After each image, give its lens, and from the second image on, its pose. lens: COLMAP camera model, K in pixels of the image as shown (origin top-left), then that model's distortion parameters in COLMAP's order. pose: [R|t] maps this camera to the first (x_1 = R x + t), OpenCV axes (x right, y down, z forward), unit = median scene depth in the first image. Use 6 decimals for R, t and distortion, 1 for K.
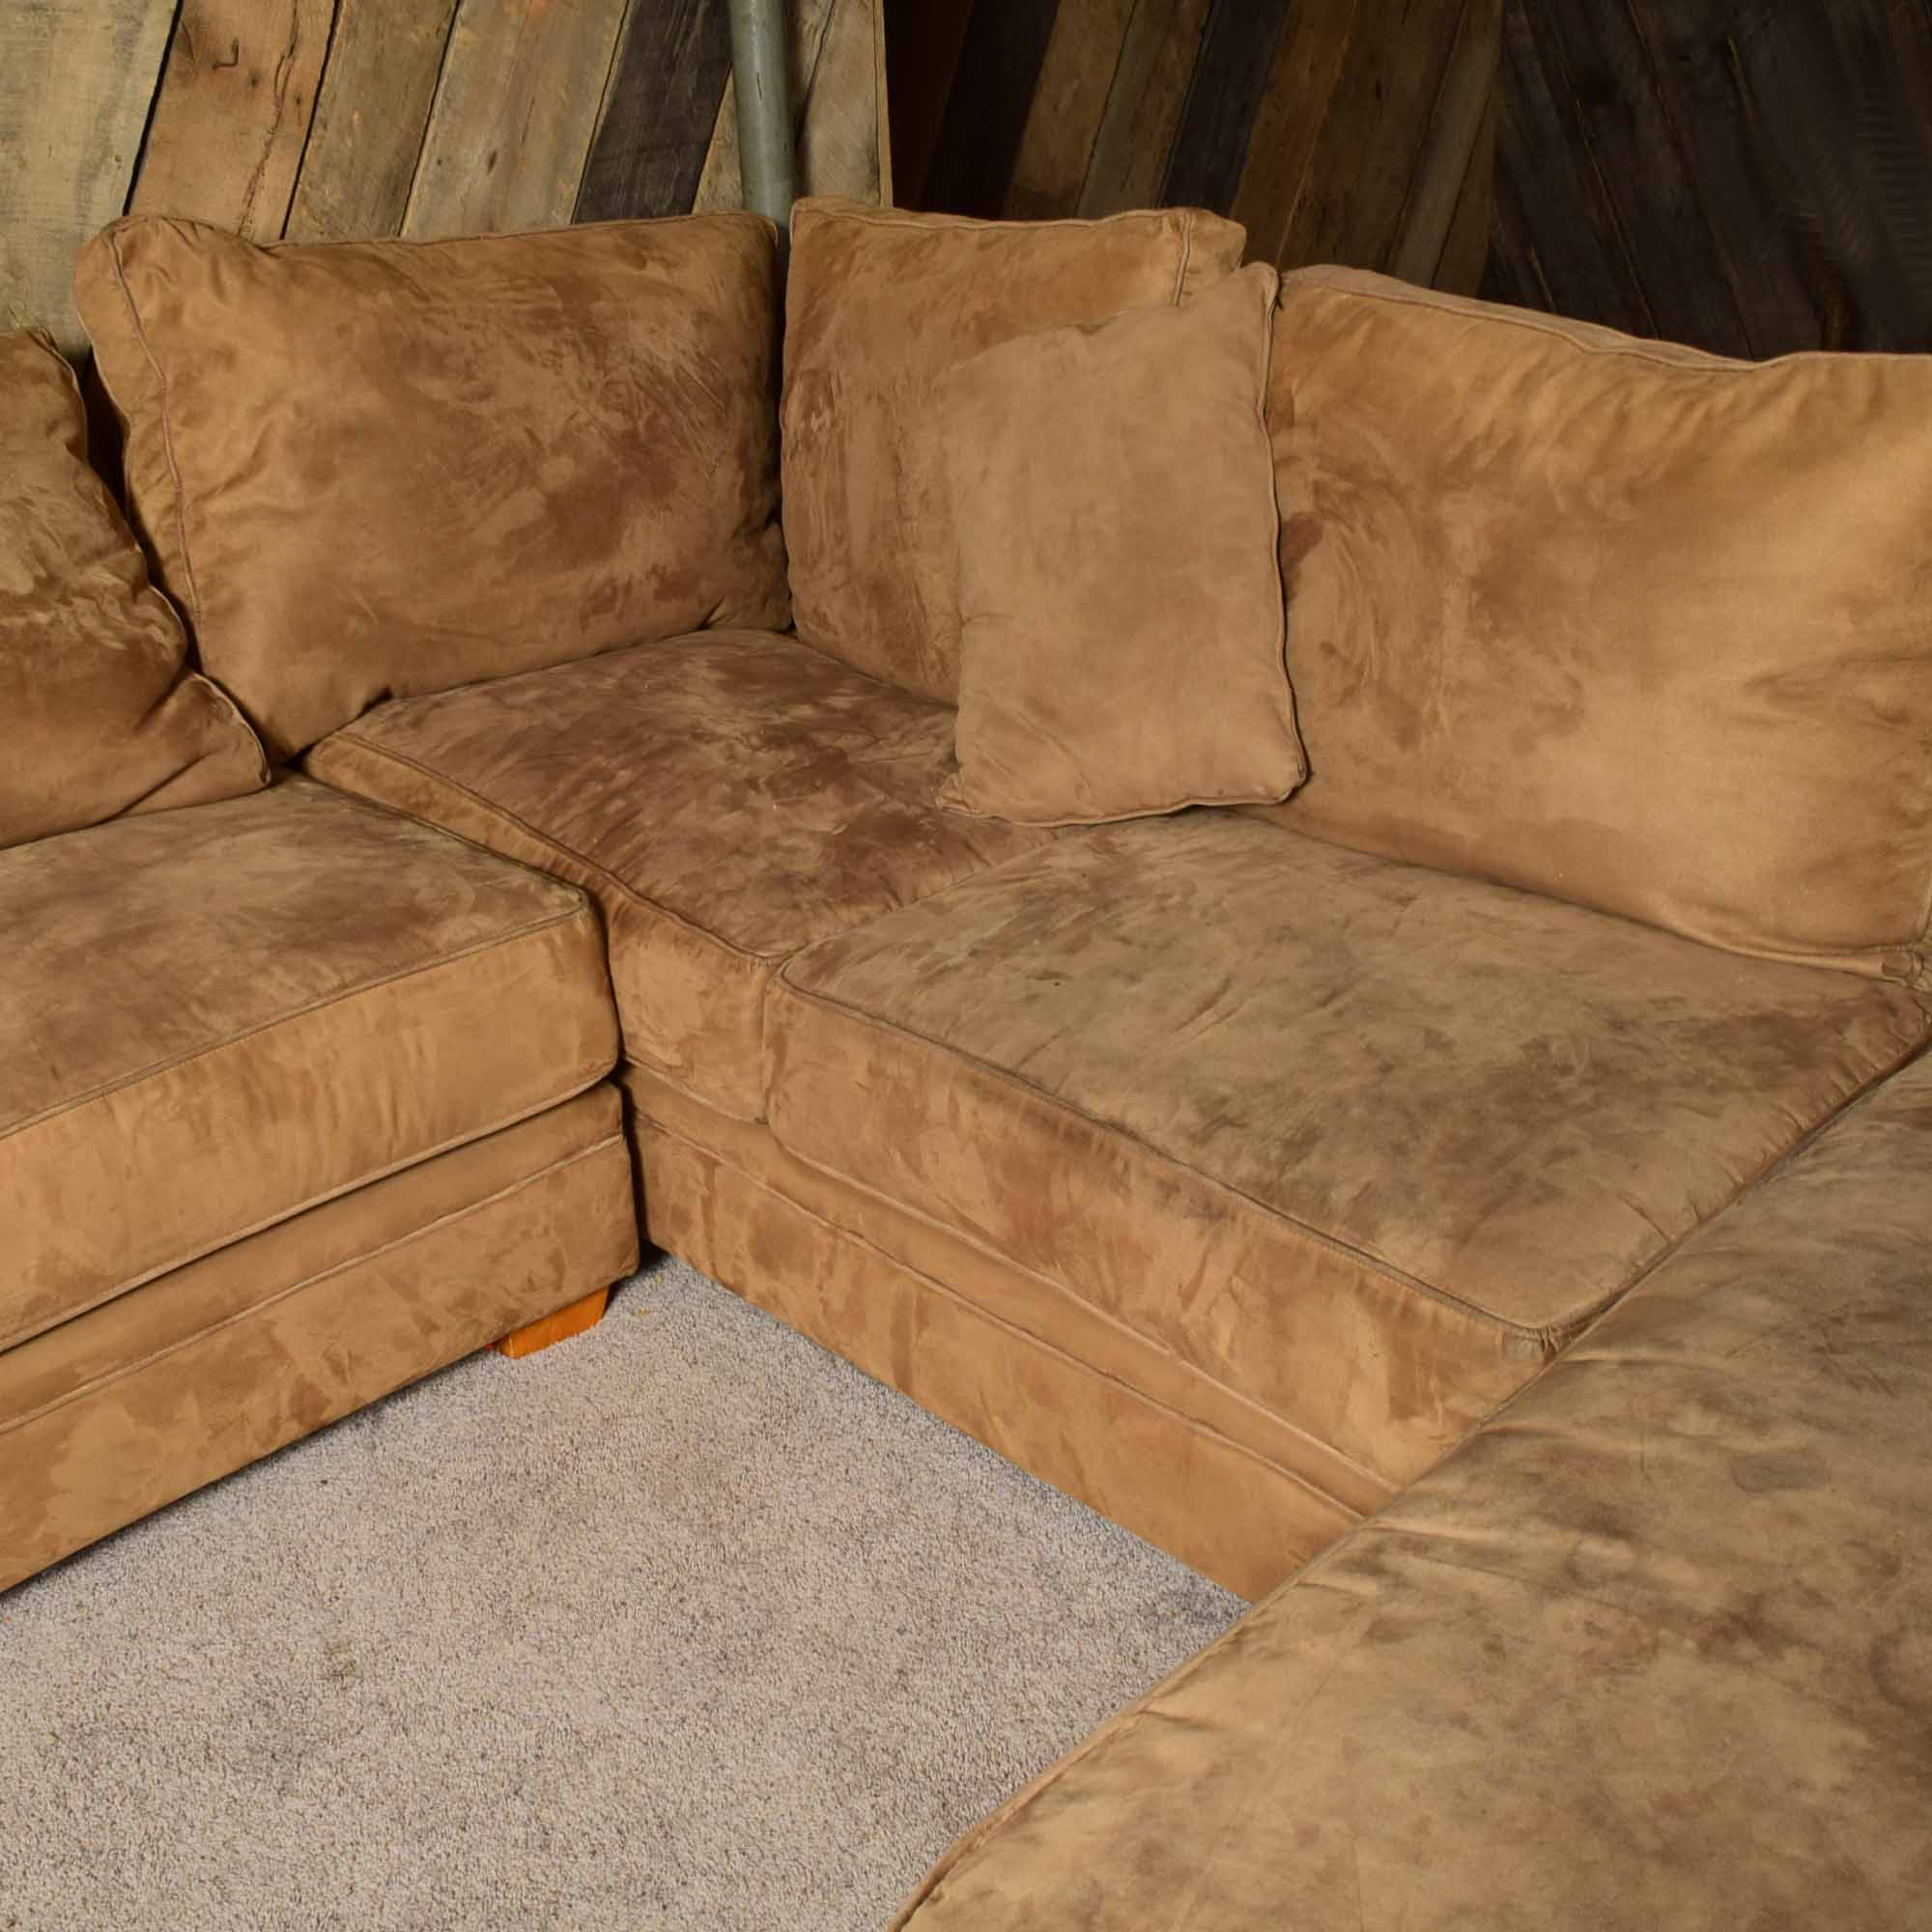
lens RADIAL K [[2253.8, 0, 959.4], [0, 2253.8, 948.7], [0, 0, 1]] dist [-0.022363, 0.014800]
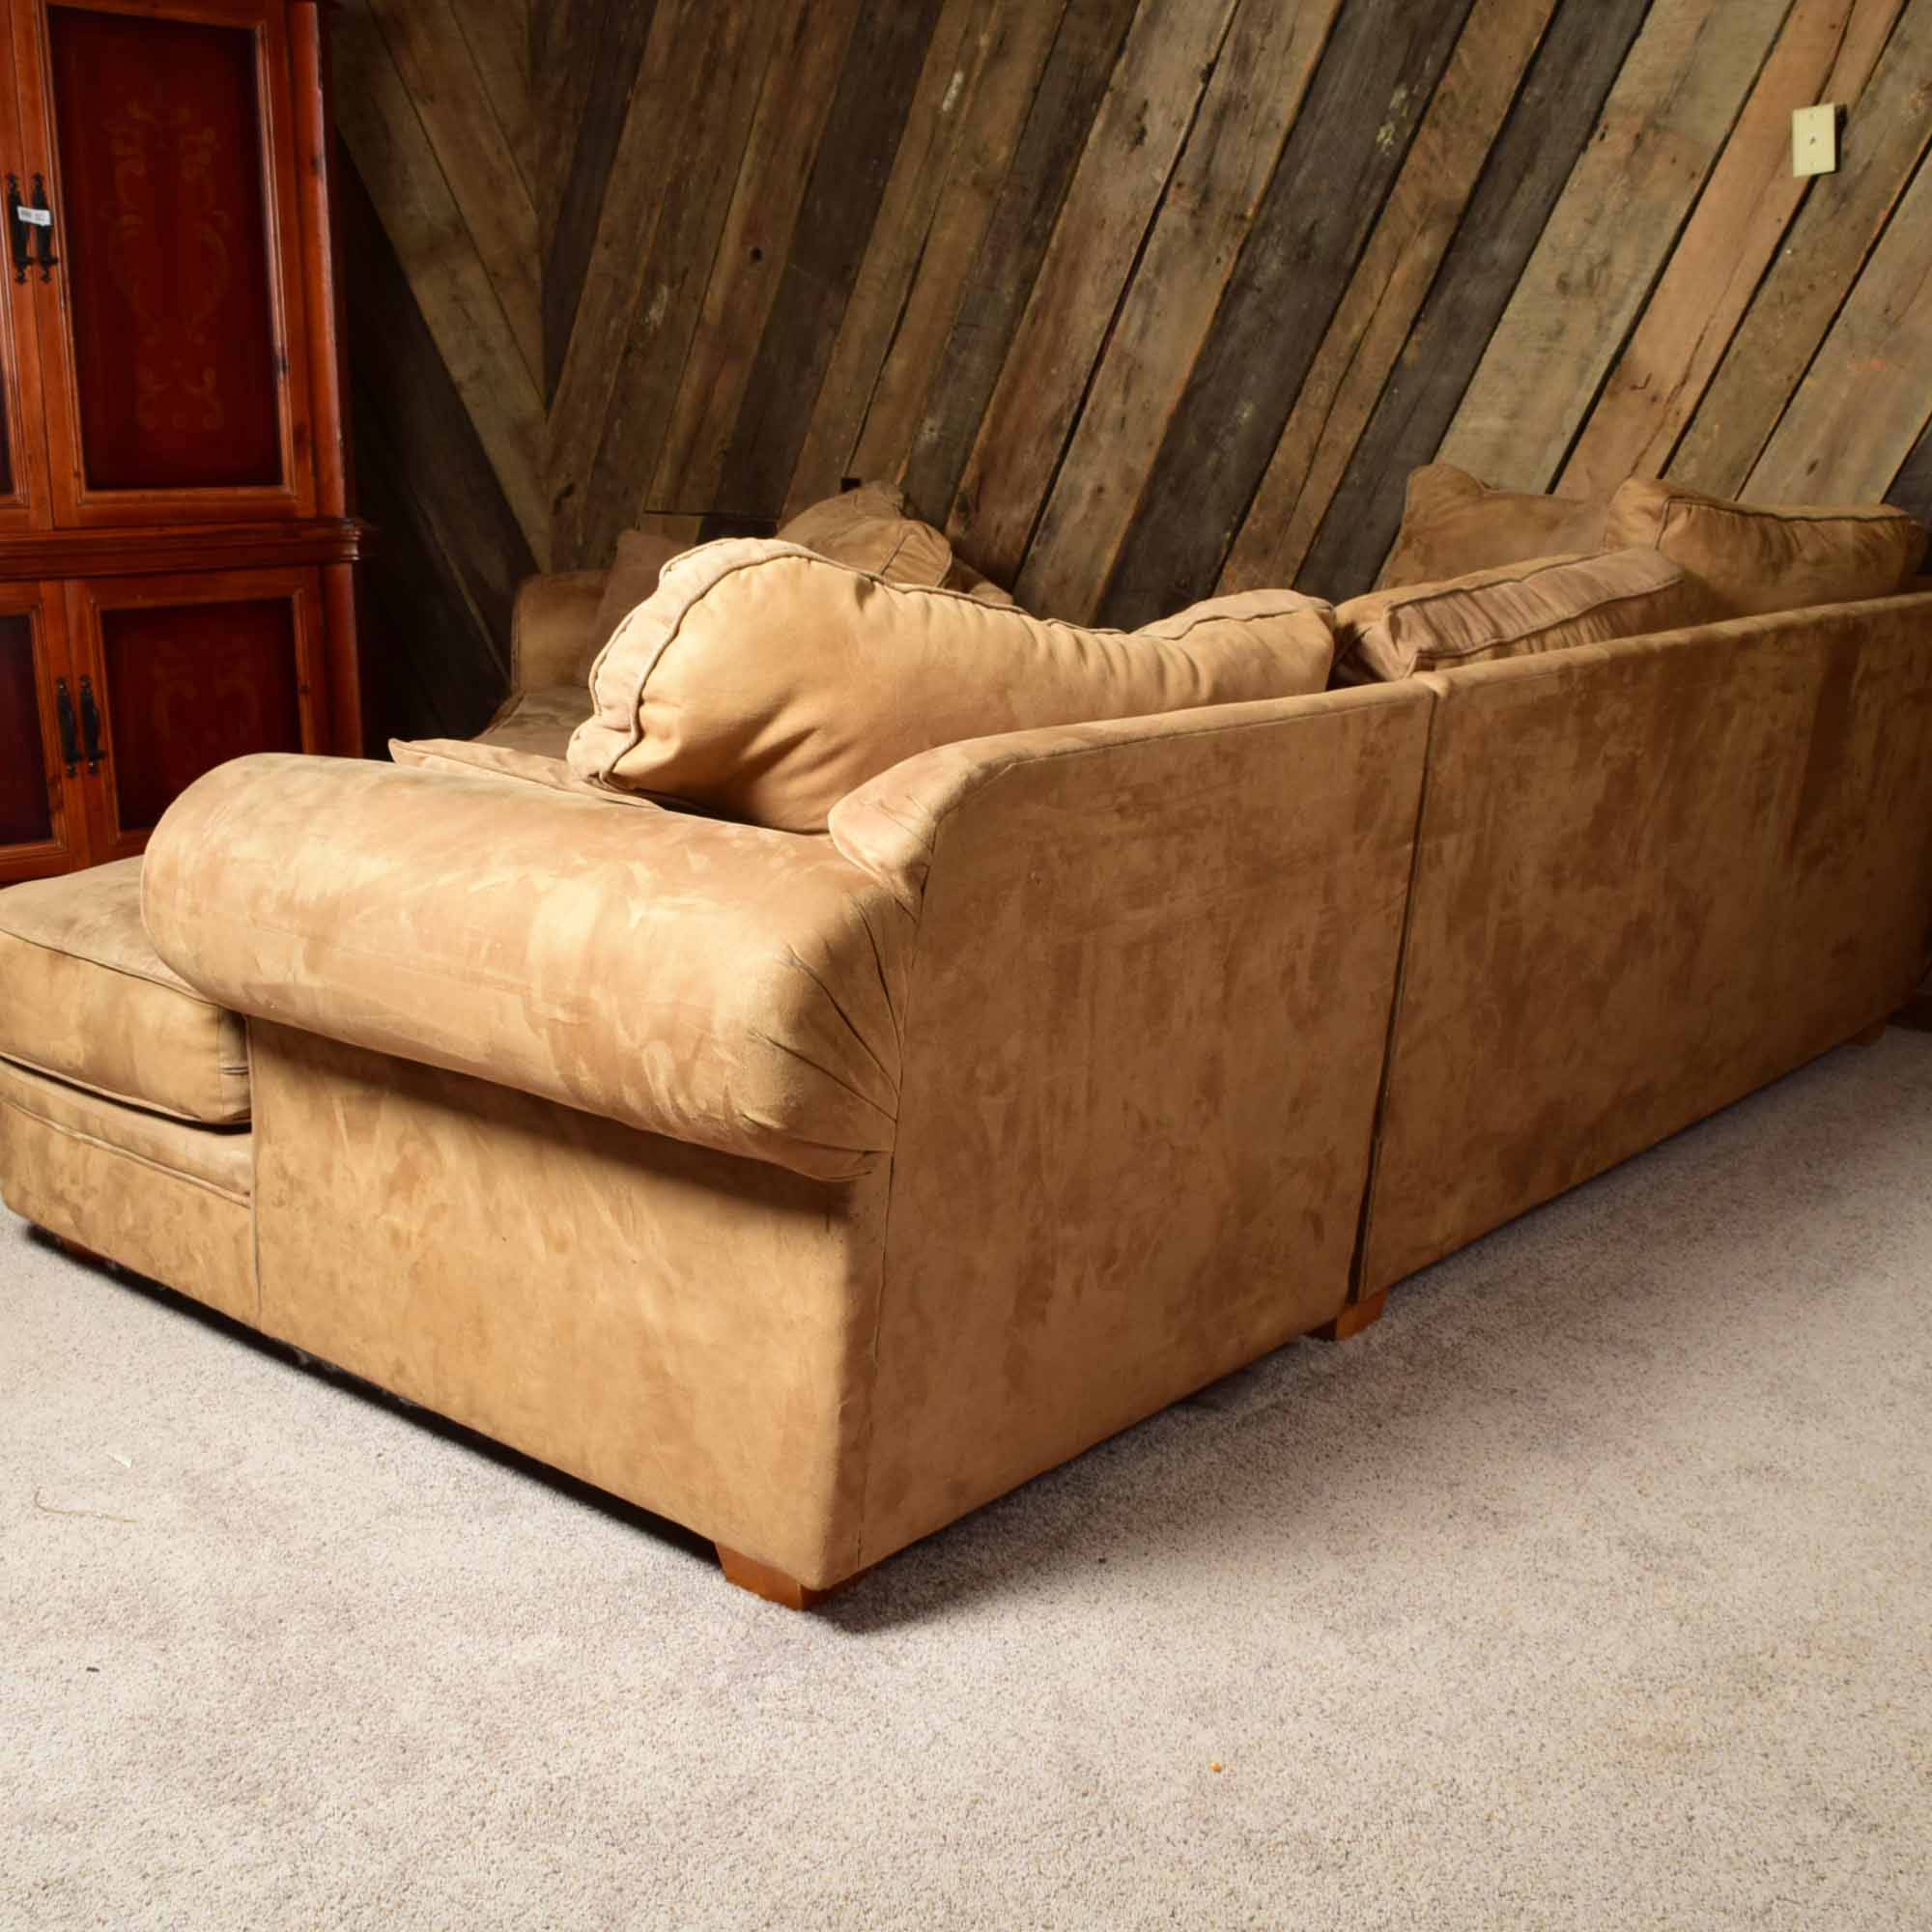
lens RADIAL K [[2253.8, 0, 959.4], [0, 2253.8, 948.7], [0, 0, 1]] dist [-0.022363, 0.014800]
pose [[0.060791, 0.262644, -0.962976, 1.492525], [-0.435333, 0.875144, 0.211207, -0.181854], [0.898215, 0.406375, 0.167538, 0.488118]]
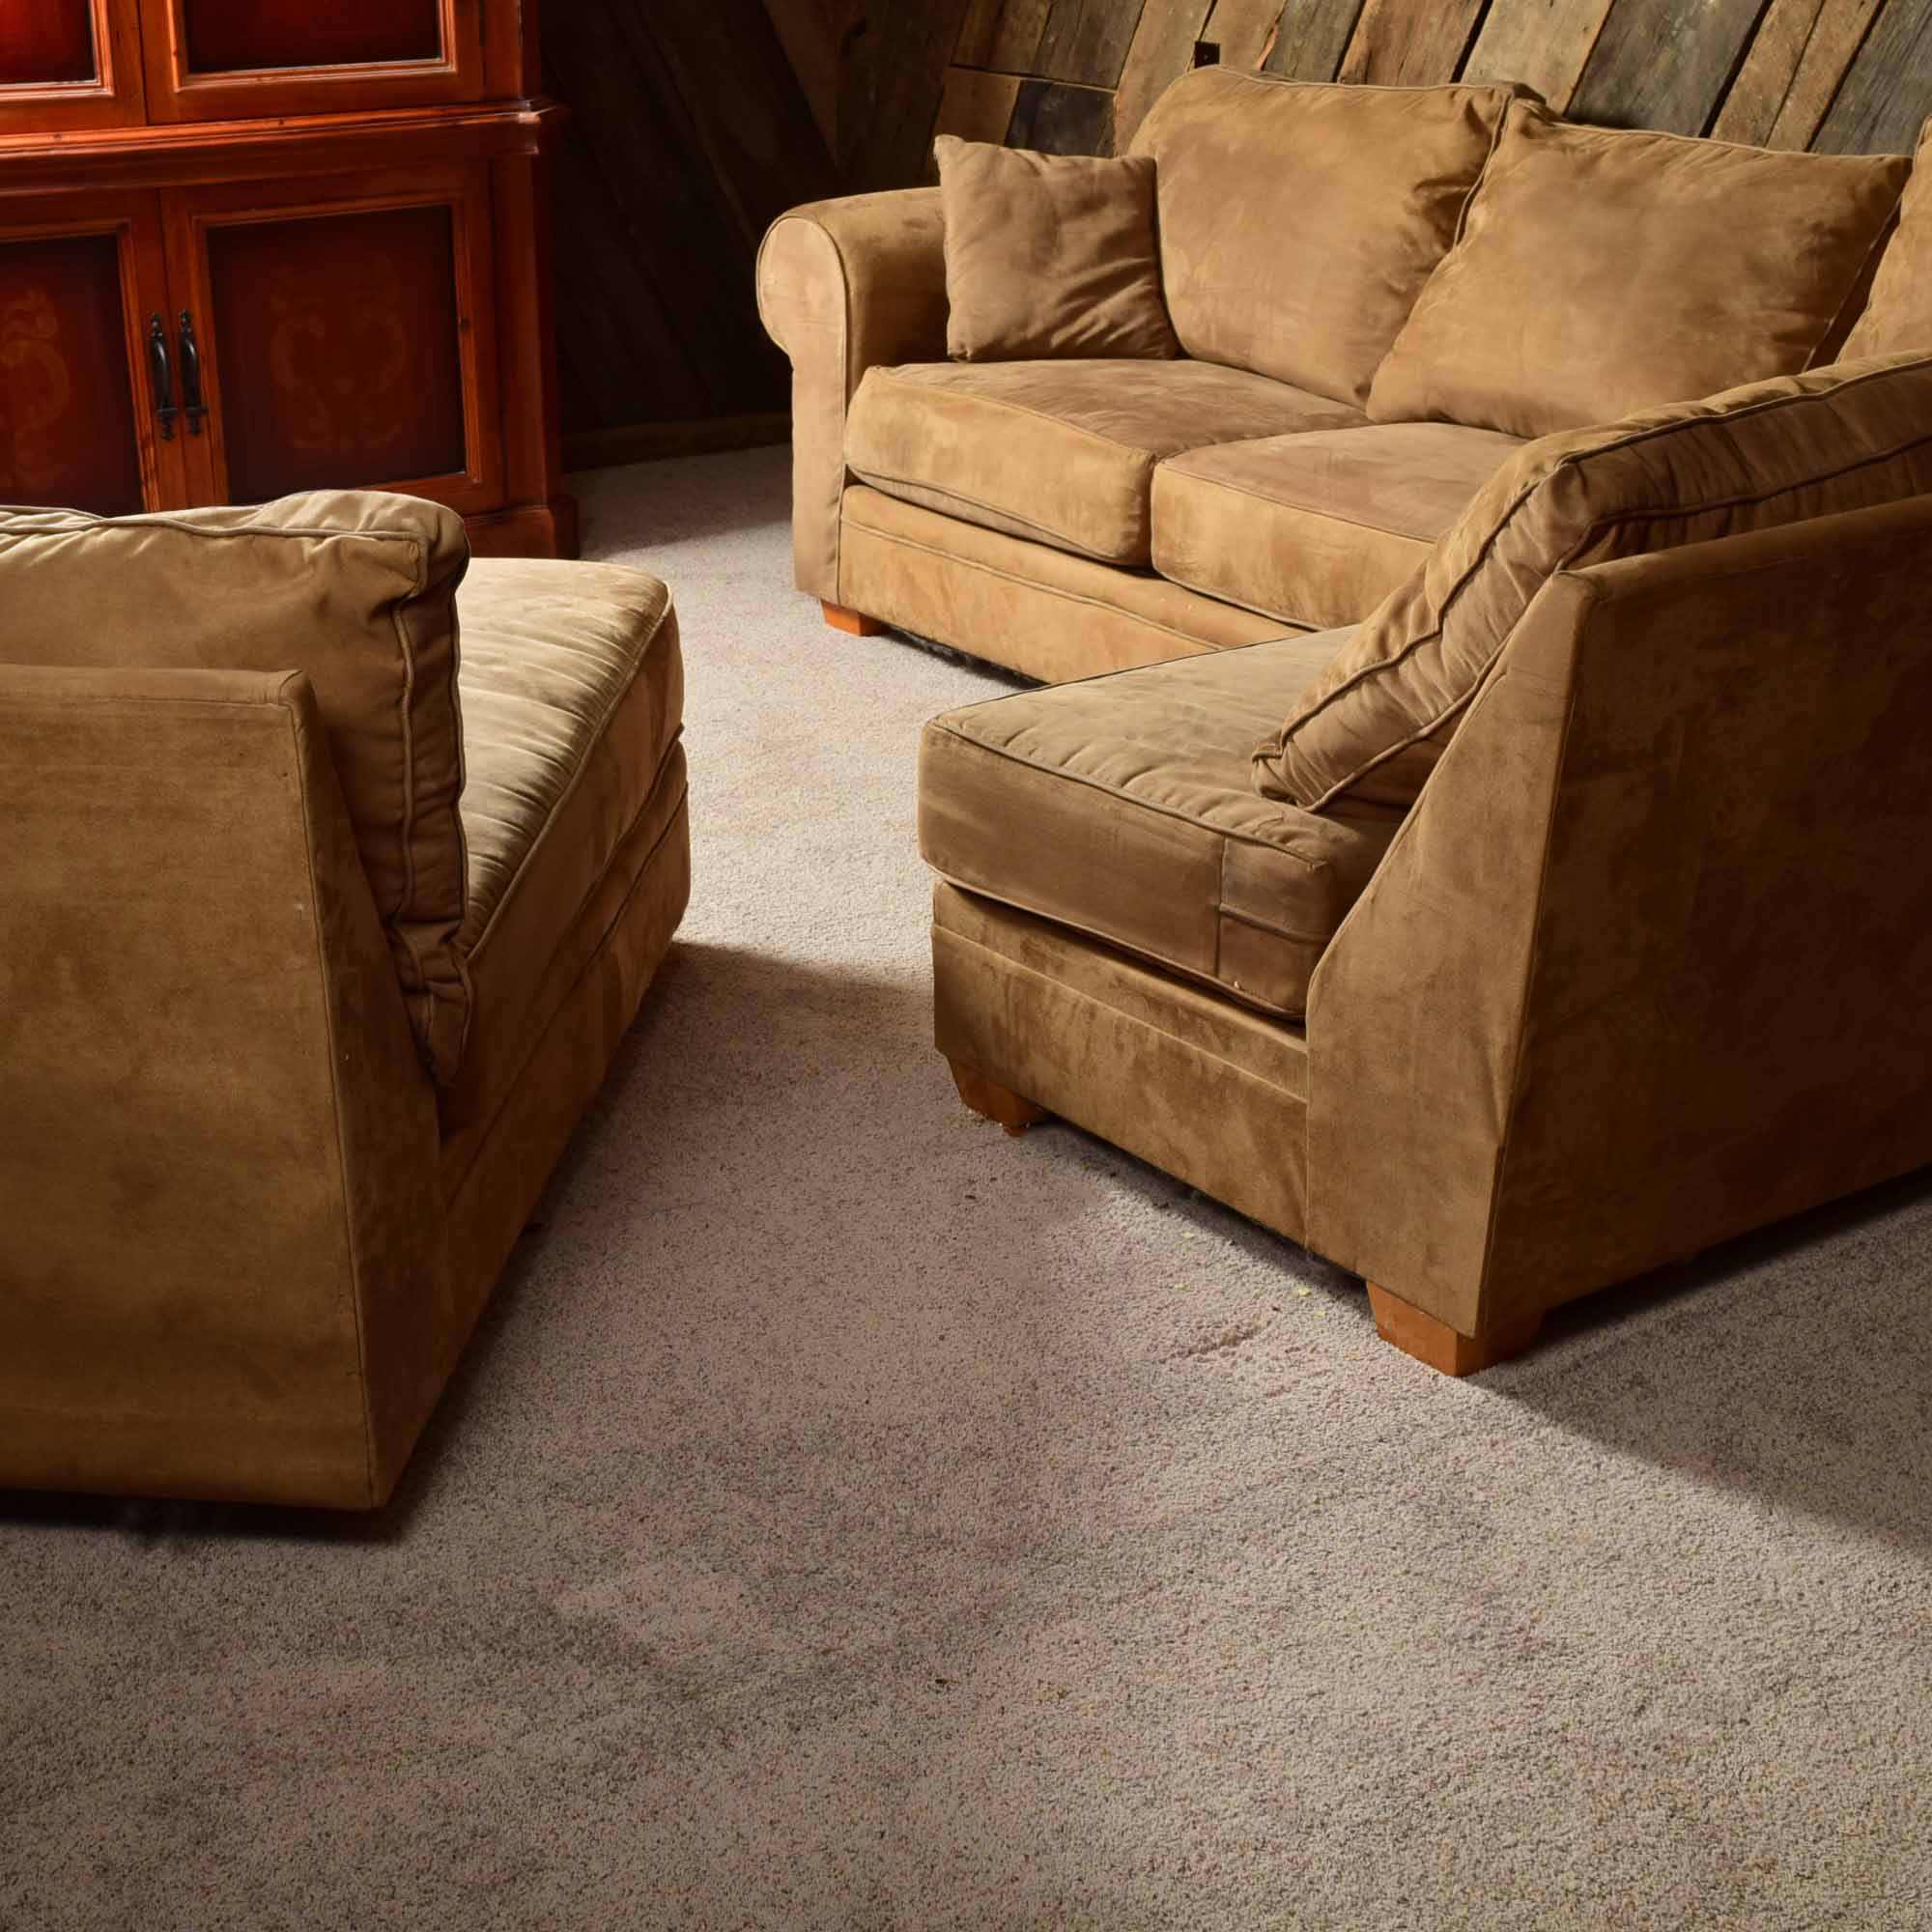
lens RADIAL K [[3160.5, 0, 966.0], [0, 3160.5, 966.0], [0, 0, 1]] dist [-0.023698, -0.047324]
pose [[-0.146873, 0.392665, -0.907878, 1.580287], [-0.427151, 0.802663, 0.416262, -0.434000], [0.892172, 0.448939, 0.049838, 0.619185]]
